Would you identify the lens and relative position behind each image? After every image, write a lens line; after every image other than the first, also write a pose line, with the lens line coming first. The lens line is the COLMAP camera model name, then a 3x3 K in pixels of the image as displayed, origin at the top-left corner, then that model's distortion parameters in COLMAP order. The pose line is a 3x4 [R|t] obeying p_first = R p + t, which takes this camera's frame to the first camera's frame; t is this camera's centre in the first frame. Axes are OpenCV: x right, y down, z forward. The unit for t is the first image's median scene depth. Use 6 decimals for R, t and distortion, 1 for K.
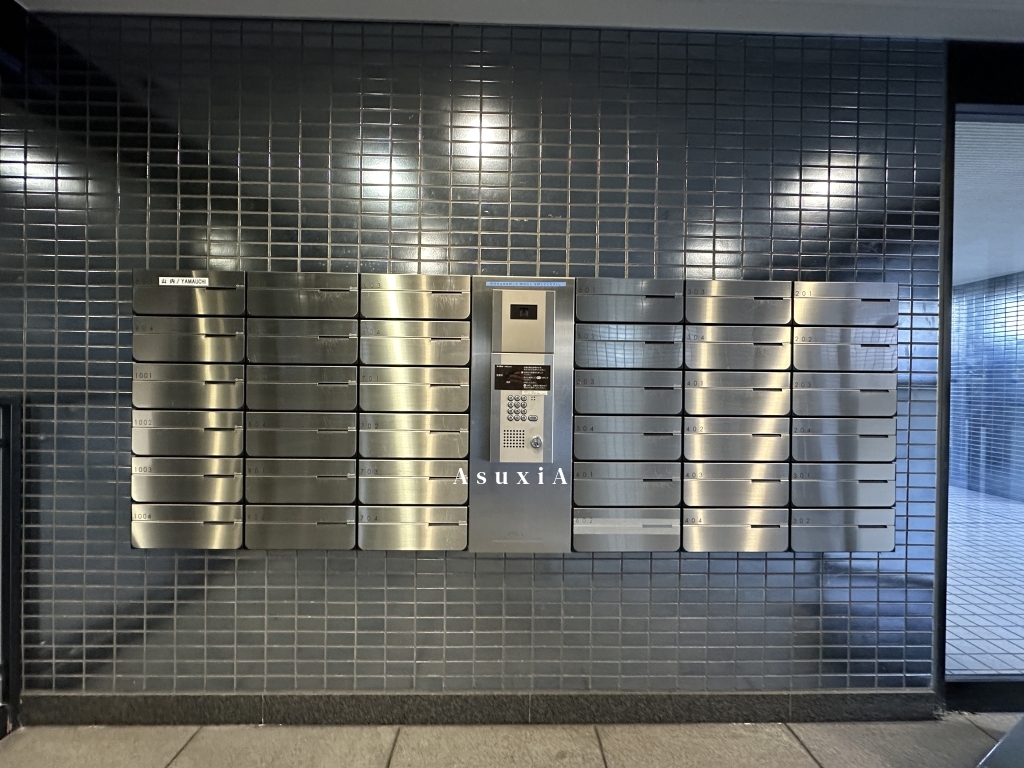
lens RADIAL K [[440.4, 0, 512.0], [0, 440.4, 384.0], [0, 0, 1]] dist [-0.002168, -0.000061]
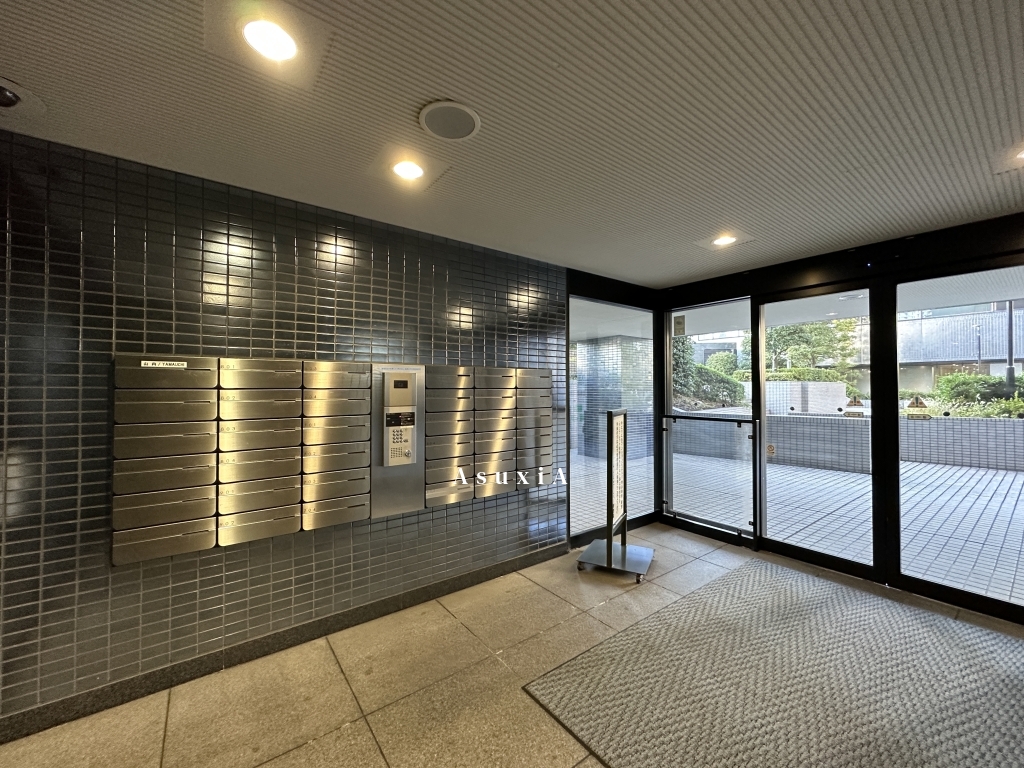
lens RADIAL K [[409.3, 0, 512.0], [0, 409.3, 384.0], [0, 0, 1]] dist [-0.001123, -0.000029]
pose [[0.812937, -0.007190, 0.582308, -0.572315], [0.014564, 0.999862, -0.007986, -0.136510], [-0.582170, 0.014973, 0.812929, -0.652579]]
